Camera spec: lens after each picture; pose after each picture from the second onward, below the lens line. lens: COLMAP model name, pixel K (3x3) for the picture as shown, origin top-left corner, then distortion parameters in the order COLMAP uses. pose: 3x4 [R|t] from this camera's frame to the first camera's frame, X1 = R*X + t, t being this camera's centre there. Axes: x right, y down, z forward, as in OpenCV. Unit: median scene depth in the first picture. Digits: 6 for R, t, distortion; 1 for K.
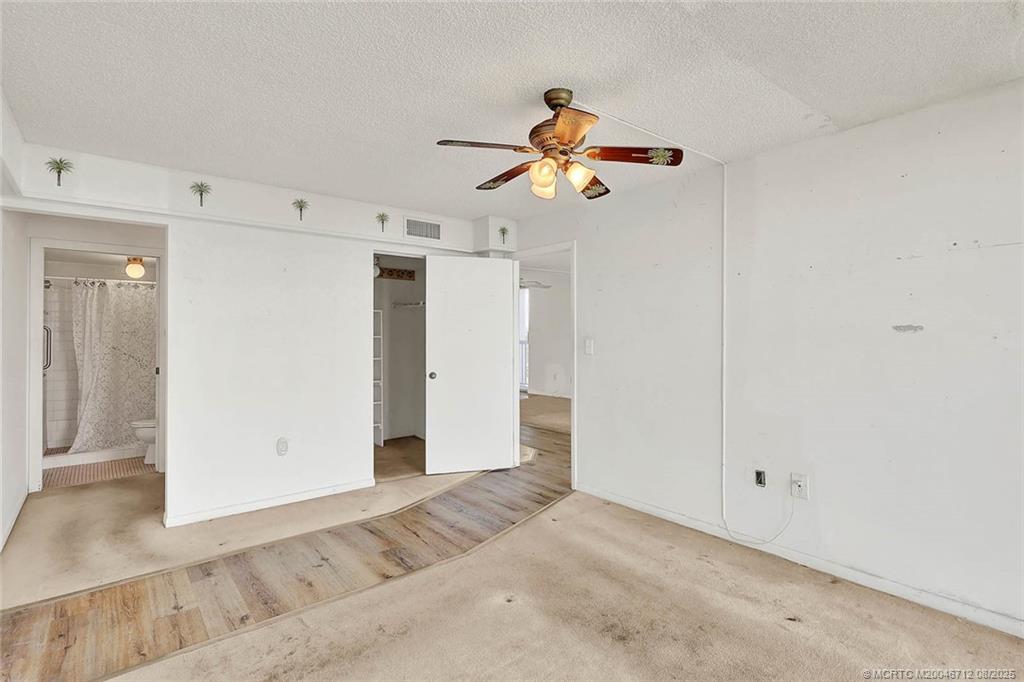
lens RADIAL K [[493.0, 0, 509.1], [0, 493.0, 337.5], [0, 0, 1]] dist [-0.001425, 0.000795]
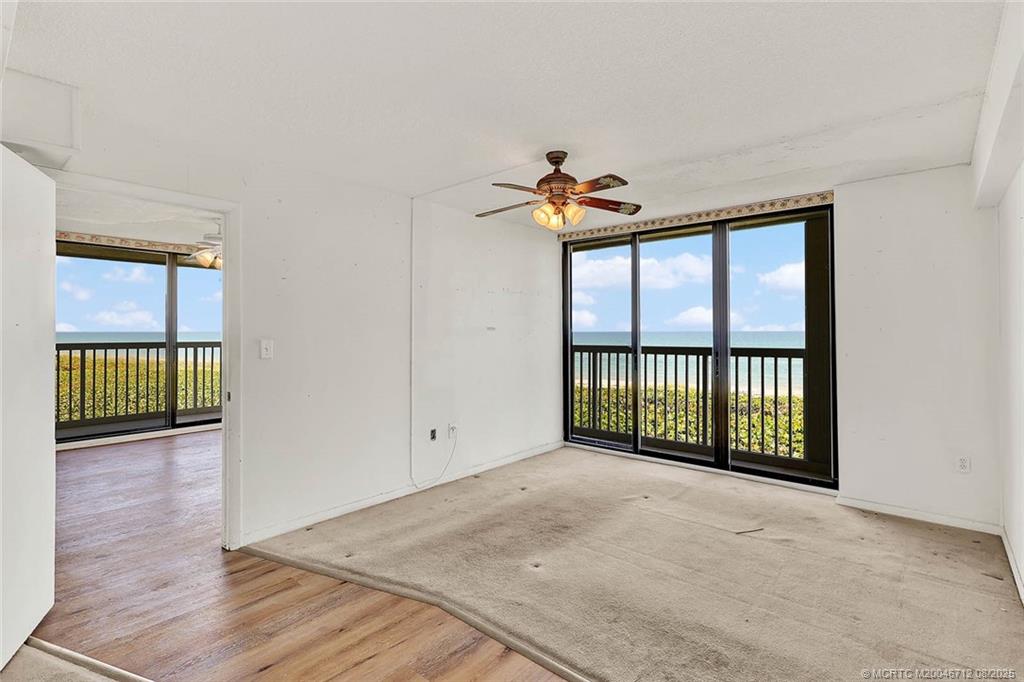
lens RADIAL K [[486.9, 0, 509.8], [0, 486.9, 322.8], [0, 0, 1]] dist [0.000859, 0.000252]
pose [[-0.162229, 0.022233, 0.986503, -0.898695], [0.015573, 0.999679, -0.019969, -0.001842], [-0.986630, 0.012123, -0.162523, 1.005123]]
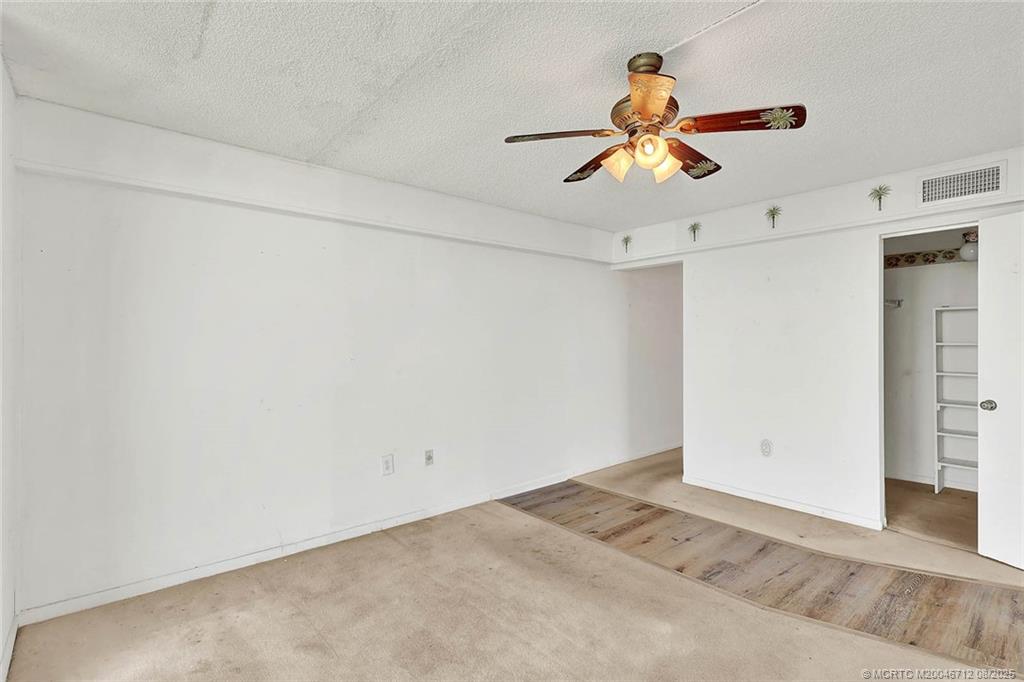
lens RADIAL K [[484.3, 0, 515.6], [0, 484.3, 338.7], [0, 0, 1]] dist [0.000316, 0.000401]
pose [[0.026454, -0.006126, -0.999631, 0.706630], [-0.008068, 0.999947, -0.006341, 0.001290], [0.999617, 0.008232, 0.026403, 0.559469]]
